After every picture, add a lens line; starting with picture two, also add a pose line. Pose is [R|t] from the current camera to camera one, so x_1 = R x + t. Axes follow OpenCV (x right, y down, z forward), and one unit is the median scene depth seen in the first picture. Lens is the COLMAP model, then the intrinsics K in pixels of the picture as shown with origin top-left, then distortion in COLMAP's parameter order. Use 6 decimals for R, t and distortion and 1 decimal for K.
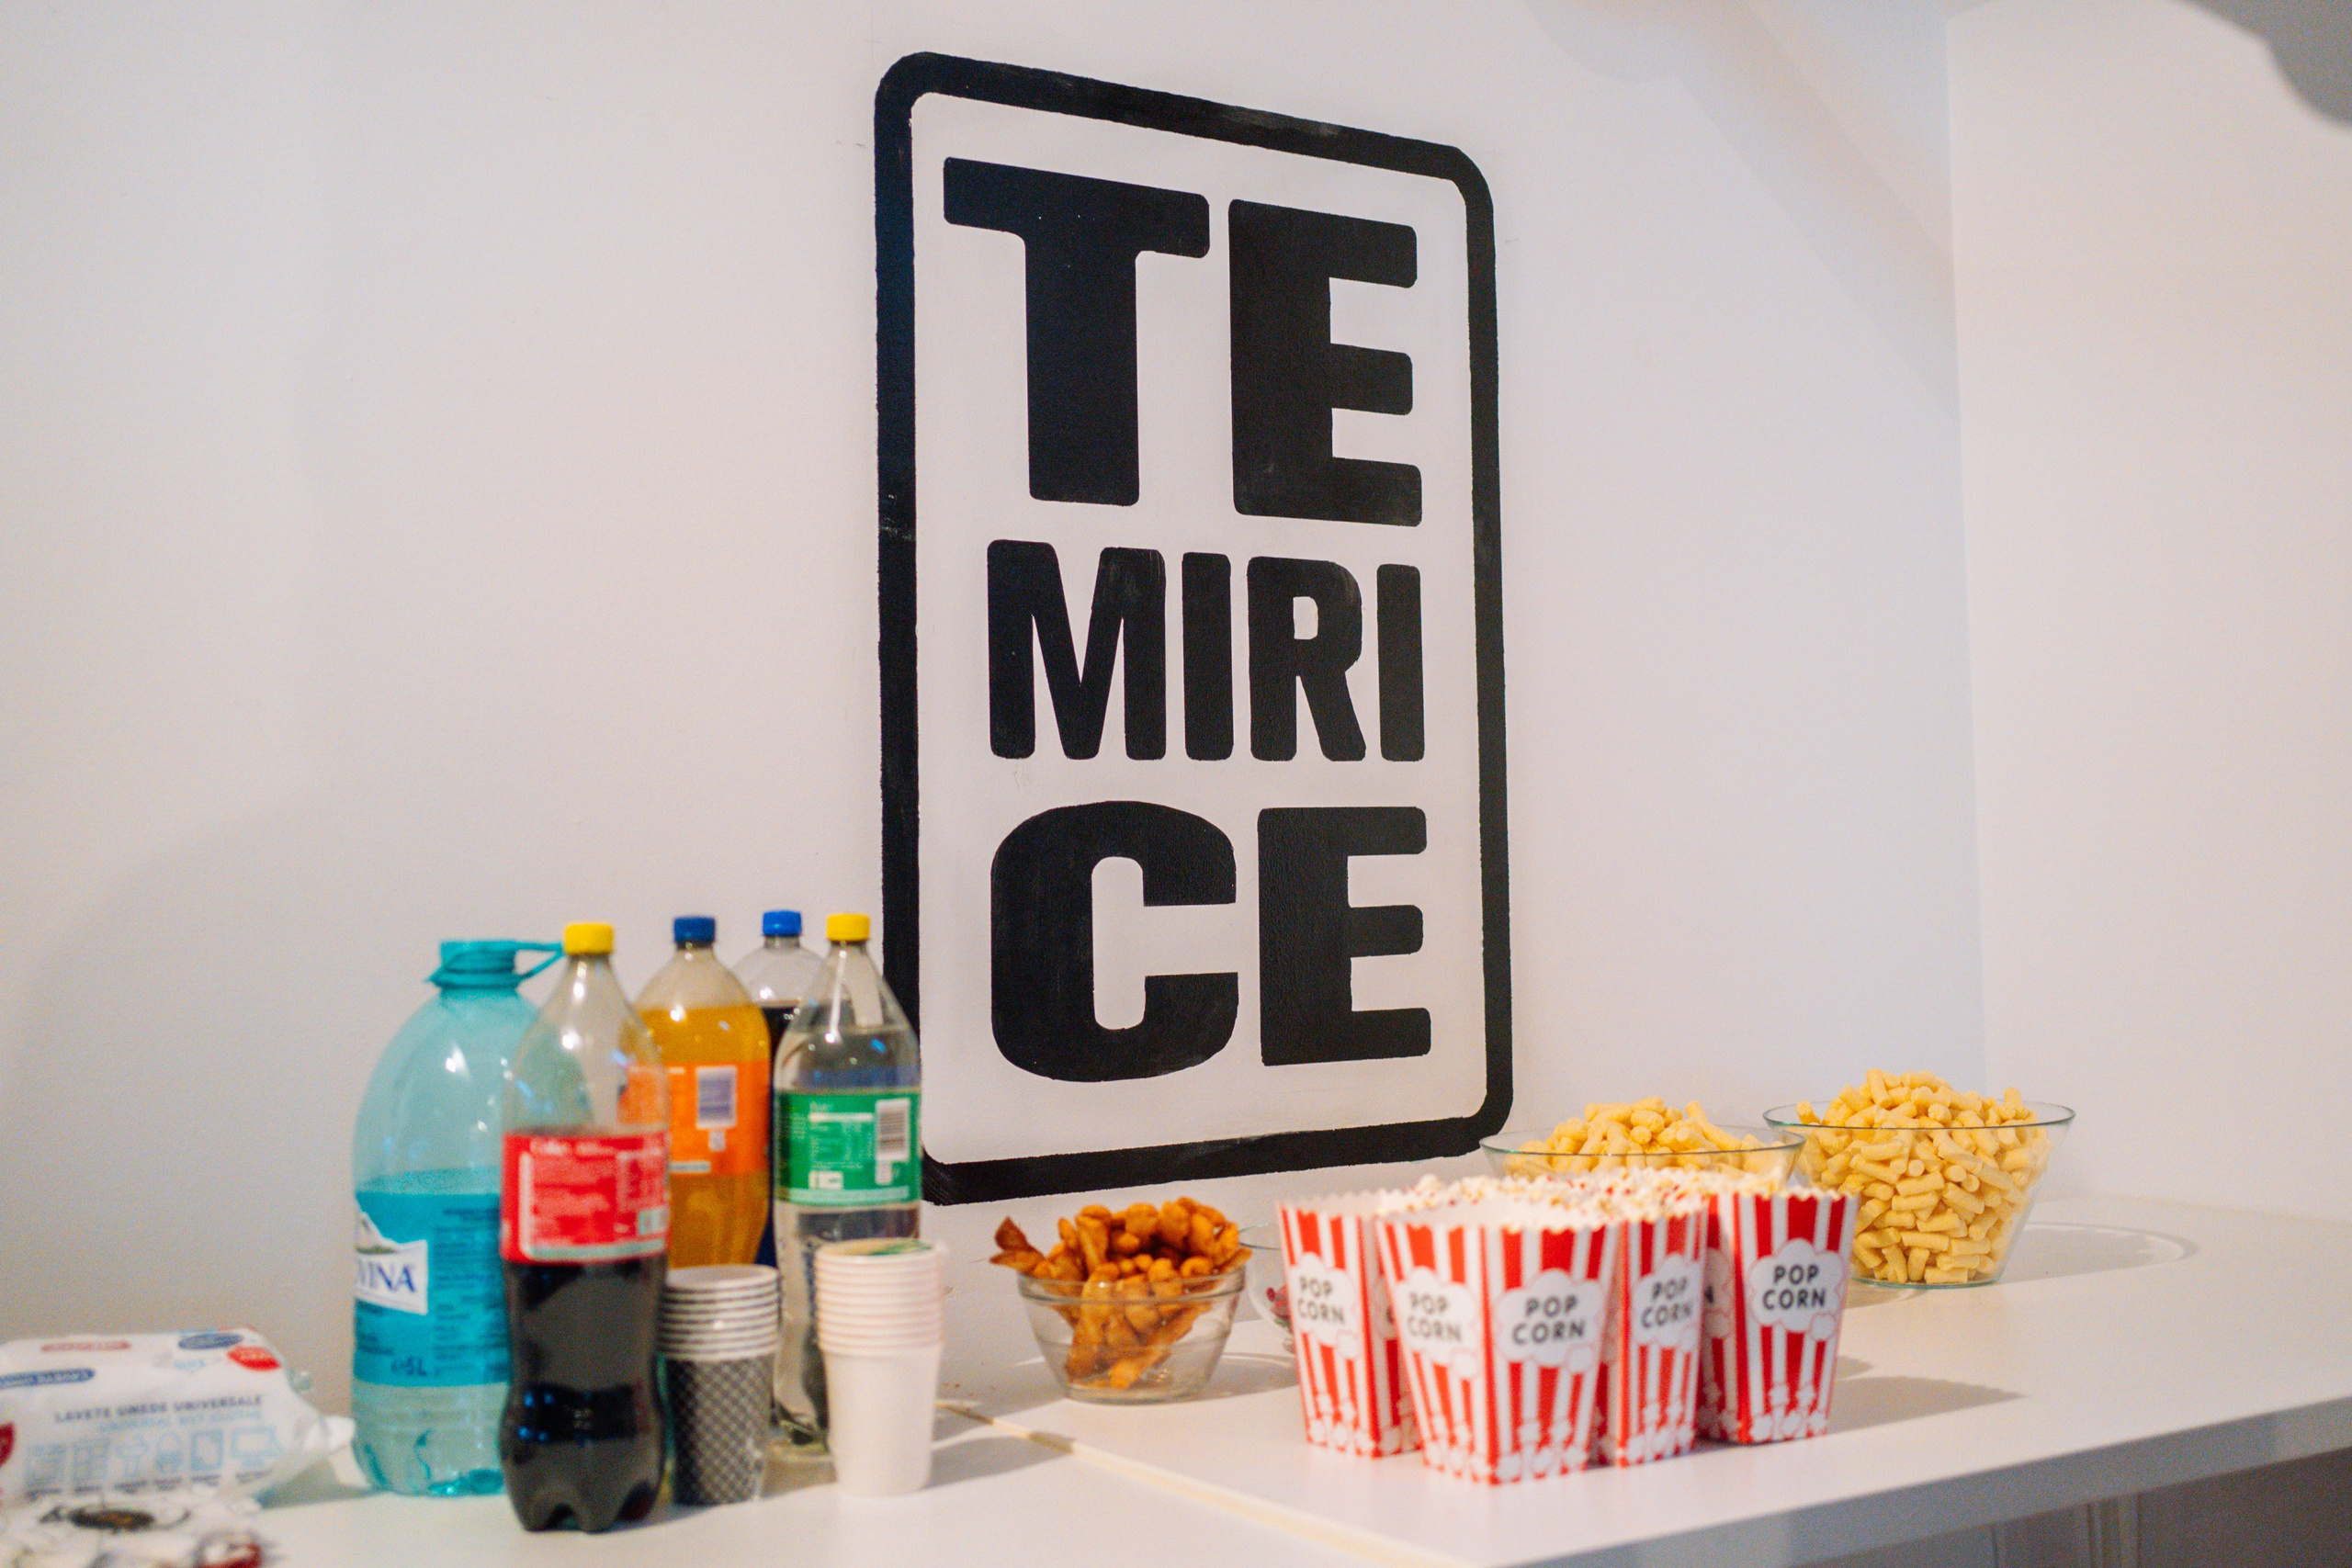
lens RADIAL K [[2649.4, 0, 1171.9], [0, 2649.4, 773.5], [0, 0, 1]] dist [-0.038547, 0.000000]
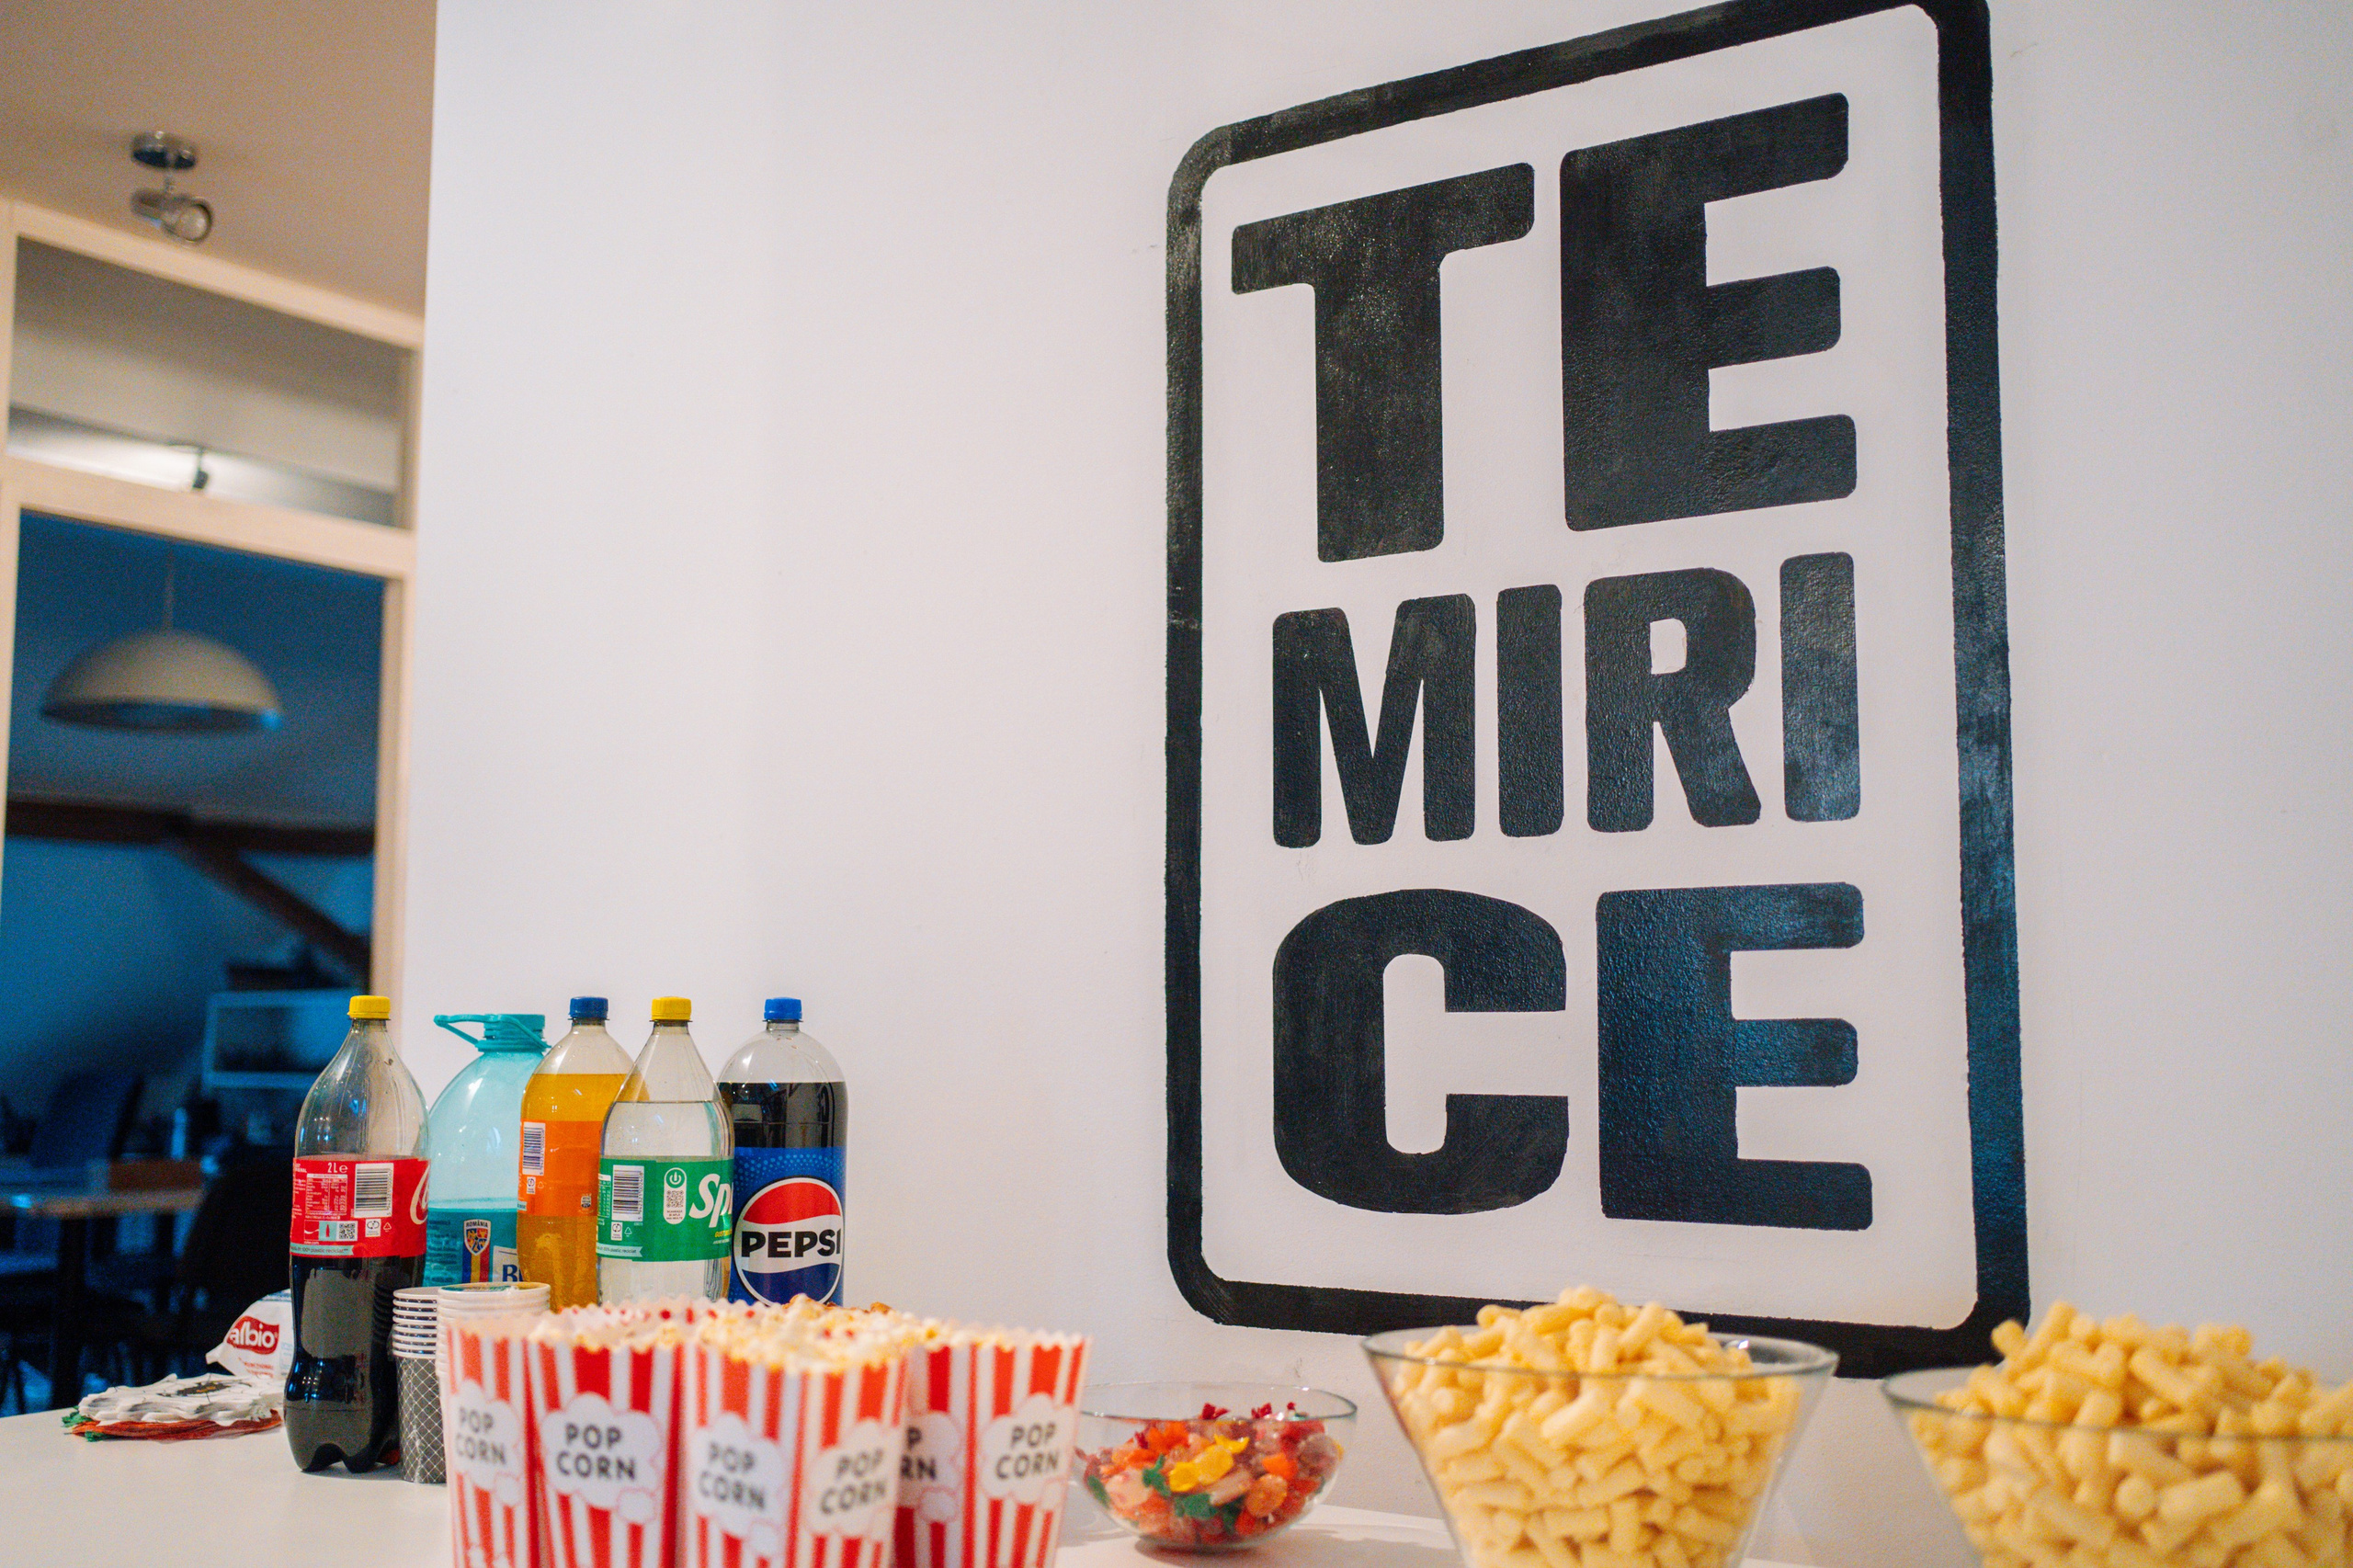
lens RADIAL K [[2391.1, 0, 1142.2], [0, 2391.1, 828.5], [0, 0, 1]] dist [-0.027825, 0.000000]
pose [[0.368636, -0.062255, -0.927487, 0.675393], [0.018832, 0.998050, -0.059507, 0.035507], [0.929383, 0.004470, 0.369089, 0.629256]]
